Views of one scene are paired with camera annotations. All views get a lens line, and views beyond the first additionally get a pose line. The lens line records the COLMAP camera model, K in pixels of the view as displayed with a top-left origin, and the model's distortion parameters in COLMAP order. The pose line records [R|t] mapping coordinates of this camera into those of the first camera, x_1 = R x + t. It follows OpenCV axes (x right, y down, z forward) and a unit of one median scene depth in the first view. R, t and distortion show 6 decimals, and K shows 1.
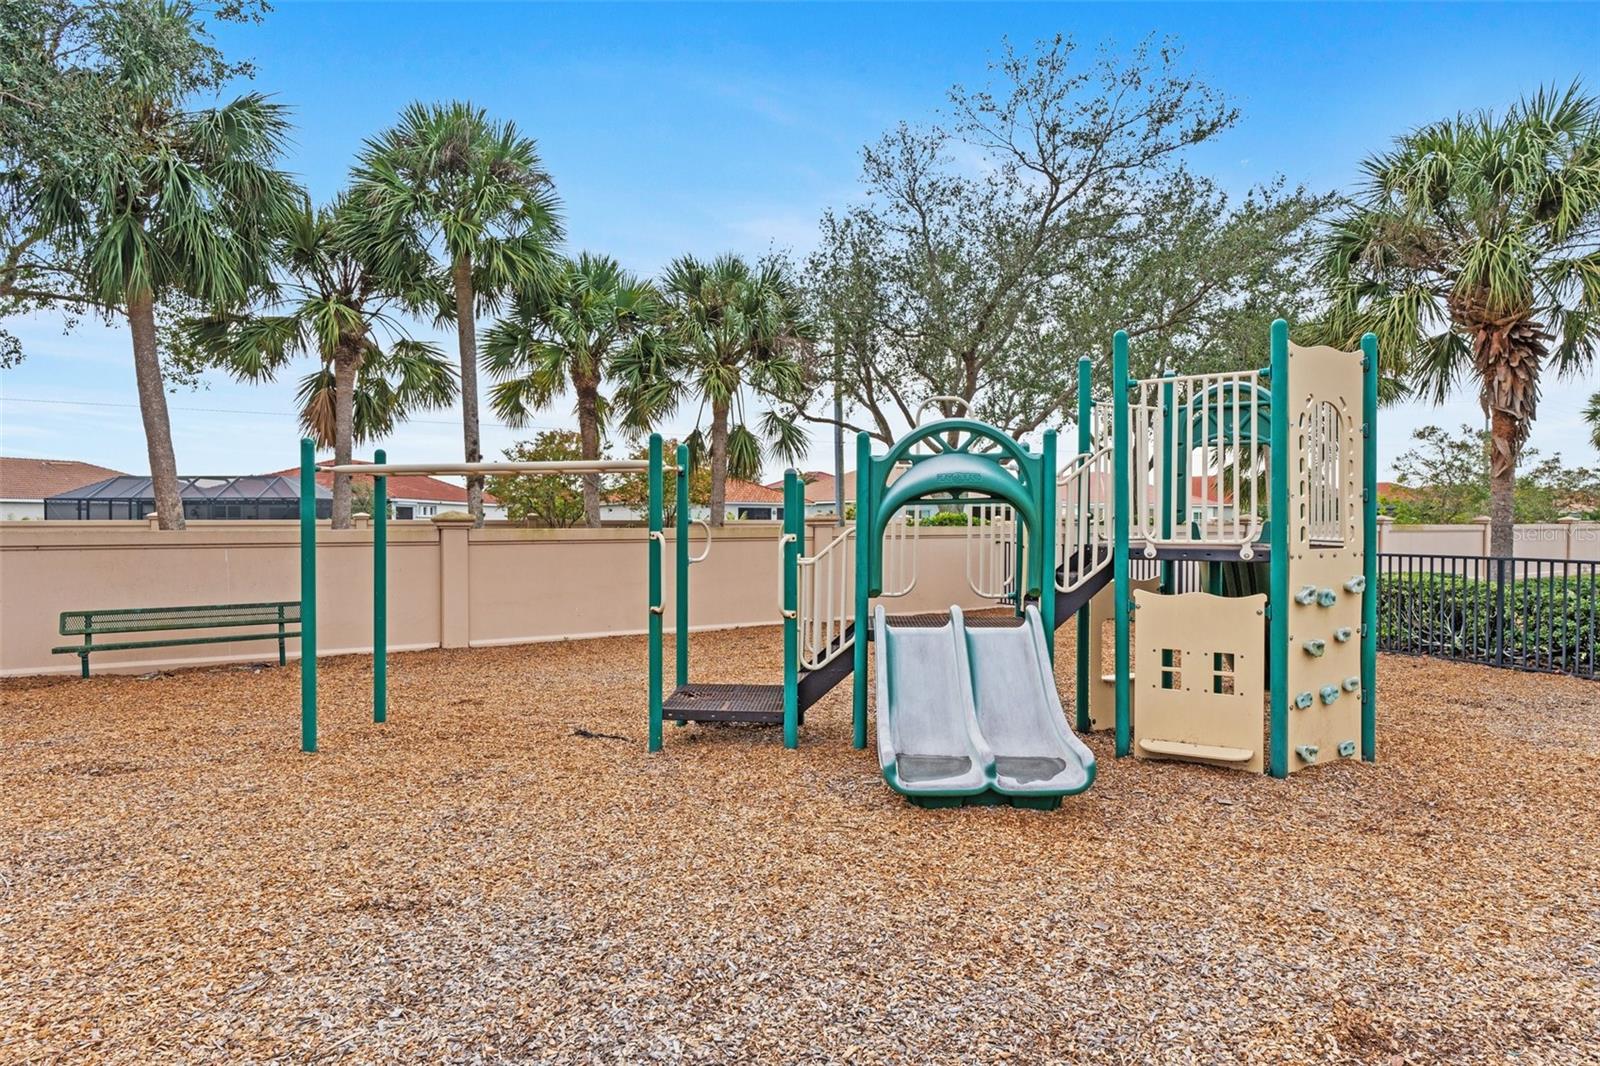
lens RADIAL K [[891.7, 0, 800.0], [0, 891.7, 533.0], [0, 0, 1]] dist [0.022261, 0.000217]
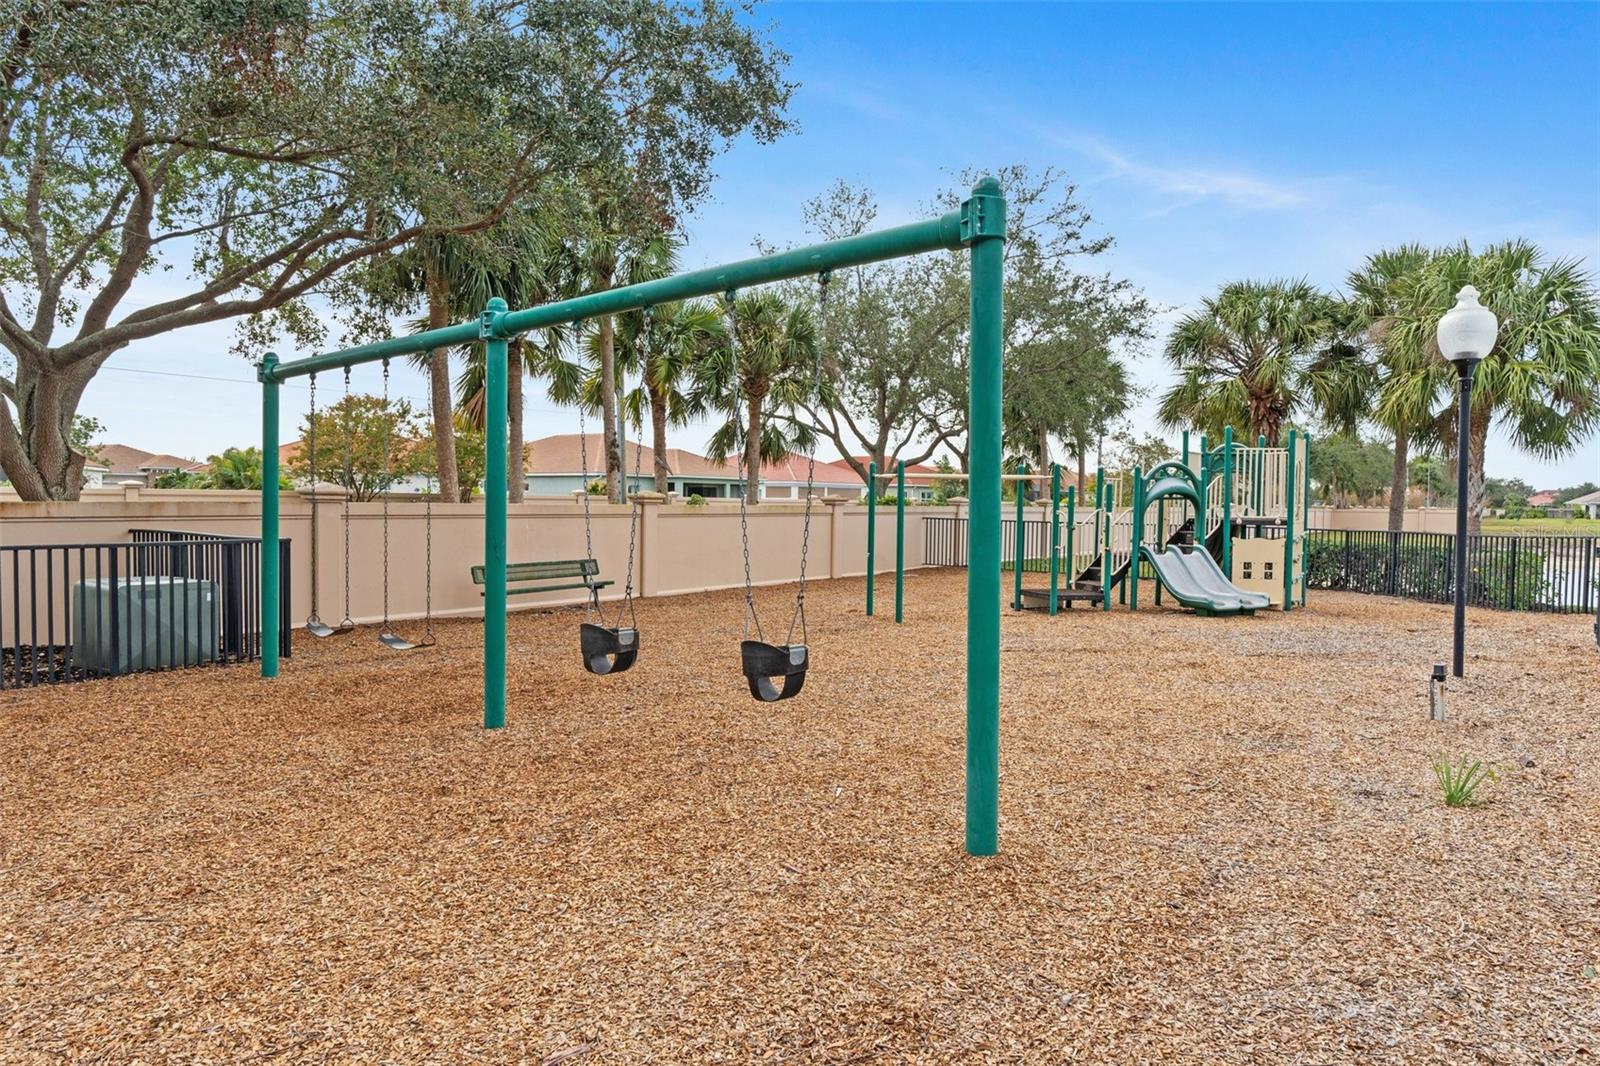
lens RADIAL K [[1016.0, 0, 800.0], [0, 1016.0, 533.0], [0, 0, 1]] dist [0.001858, 0.000111]
pose [[0.922435, -0.000706, 0.386151, -0.873343], [-0.008052, 0.999746, 0.021063, 0.002546], [-0.386068, -0.022539, 0.922195, -0.521199]]
